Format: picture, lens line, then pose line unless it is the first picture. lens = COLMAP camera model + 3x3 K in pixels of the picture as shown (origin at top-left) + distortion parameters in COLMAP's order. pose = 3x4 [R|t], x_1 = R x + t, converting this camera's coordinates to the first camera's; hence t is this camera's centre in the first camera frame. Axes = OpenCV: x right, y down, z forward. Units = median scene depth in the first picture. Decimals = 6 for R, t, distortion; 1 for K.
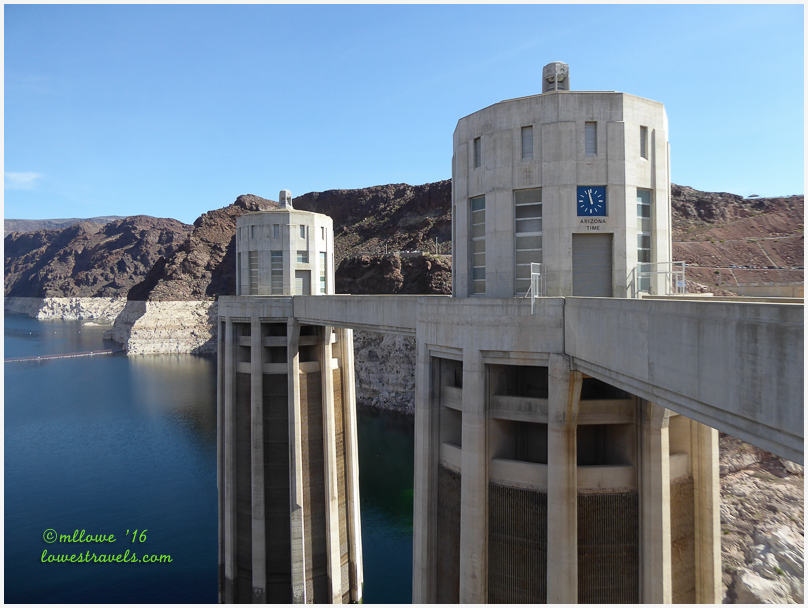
lens RADIAL K [[560.1, 0, 403.6], [0, 560.1, 299.0], [0, 0, 1]] dist [-0.035644, -0.001689]
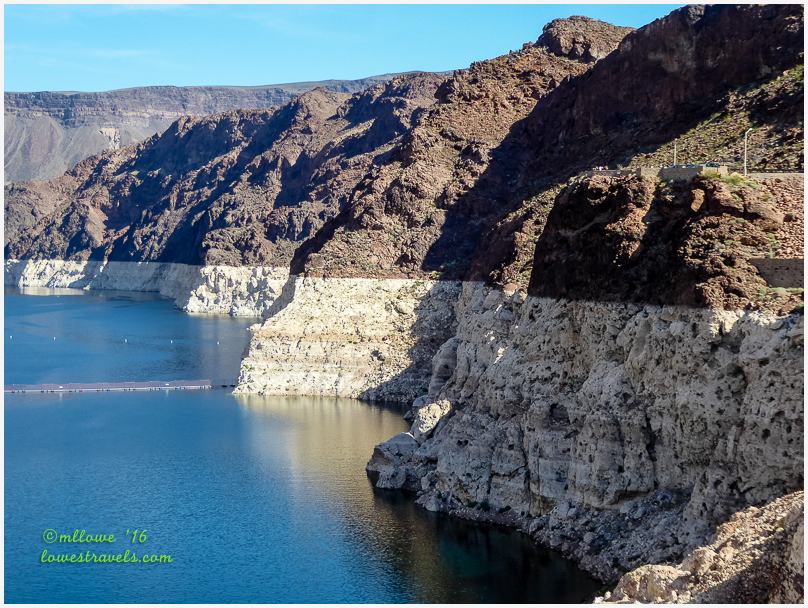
lens RADIAL K [[1534.6, 0, 403.7], [0, 1534.6, 304.2], [0, 0, 1]] dist [0.006331, 0.000000]
pose [[0.876384, 0.035053, -0.480336, 0.152848], [-0.029018, 0.999379, 0.019987, -0.000831], [0.480738, -0.003578, 0.876857, -0.022269]]
